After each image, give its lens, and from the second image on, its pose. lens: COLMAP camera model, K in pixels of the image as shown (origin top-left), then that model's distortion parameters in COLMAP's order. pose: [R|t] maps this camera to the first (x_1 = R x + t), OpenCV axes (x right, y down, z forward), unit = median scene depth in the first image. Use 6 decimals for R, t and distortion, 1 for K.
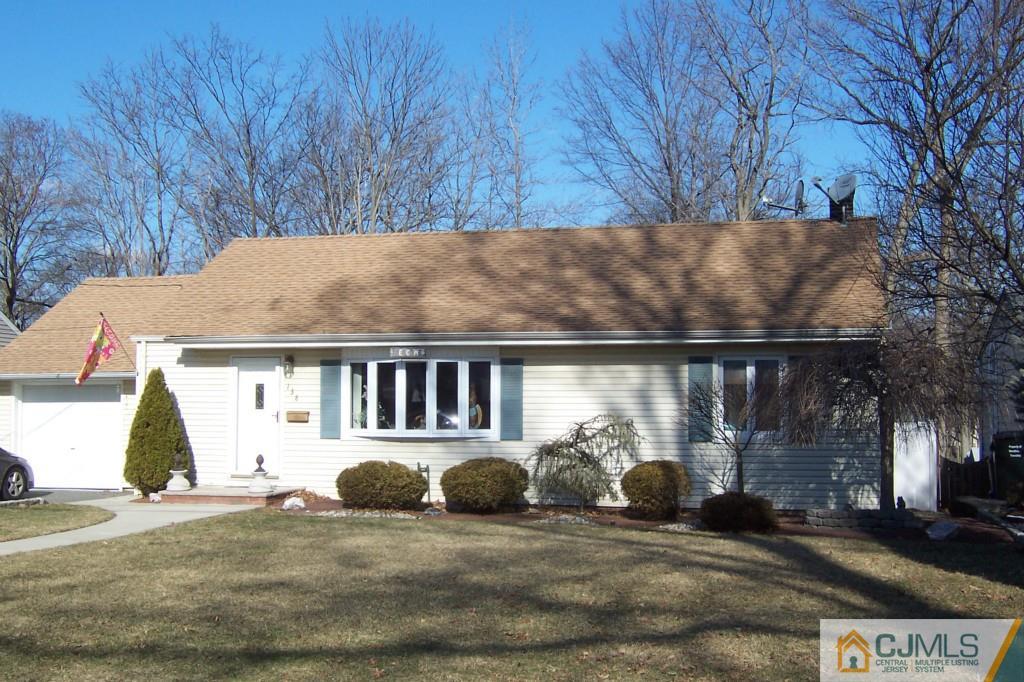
lens RADIAL K [[1014.8, 0, 513.6], [0, 1014.8, 343.9], [0, 0, 1]] dist [-0.162611, 0.263811]
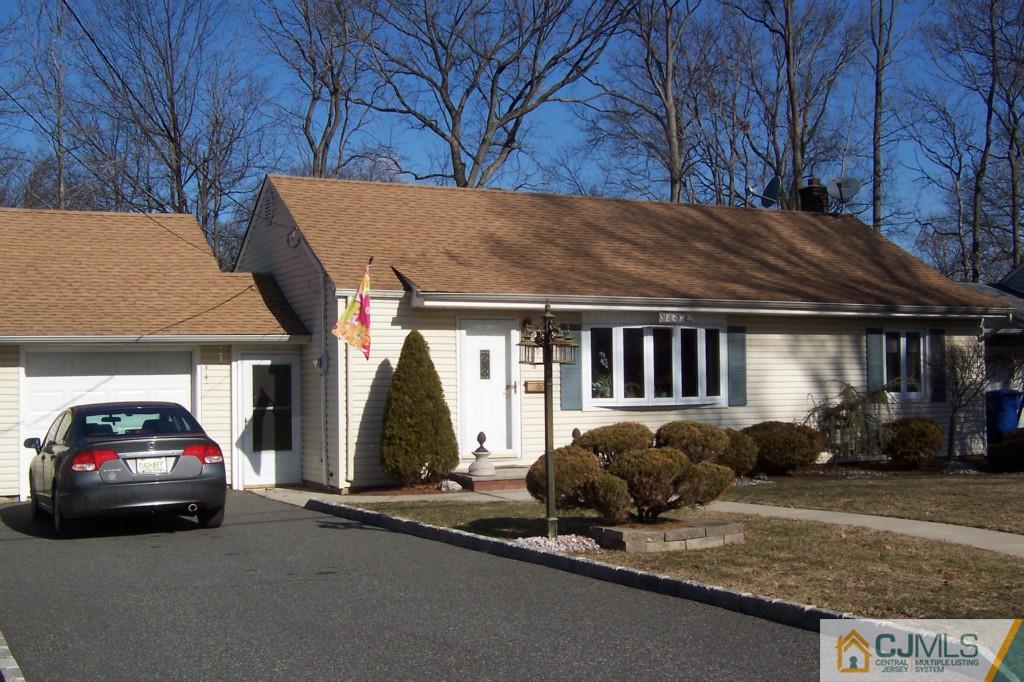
lens RADIAL K [[1014.8, 0, 513.6], [0, 1014.8, 343.9], [0, 0, 1]] dist [-0.162611, 0.263811]
pose [[0.828549, 0.010220, 0.559824, -0.765206], [-0.023662, 0.999579, 0.016773, 0.020105], [-0.559417, -0.027144, 0.828442, 0.277608]]
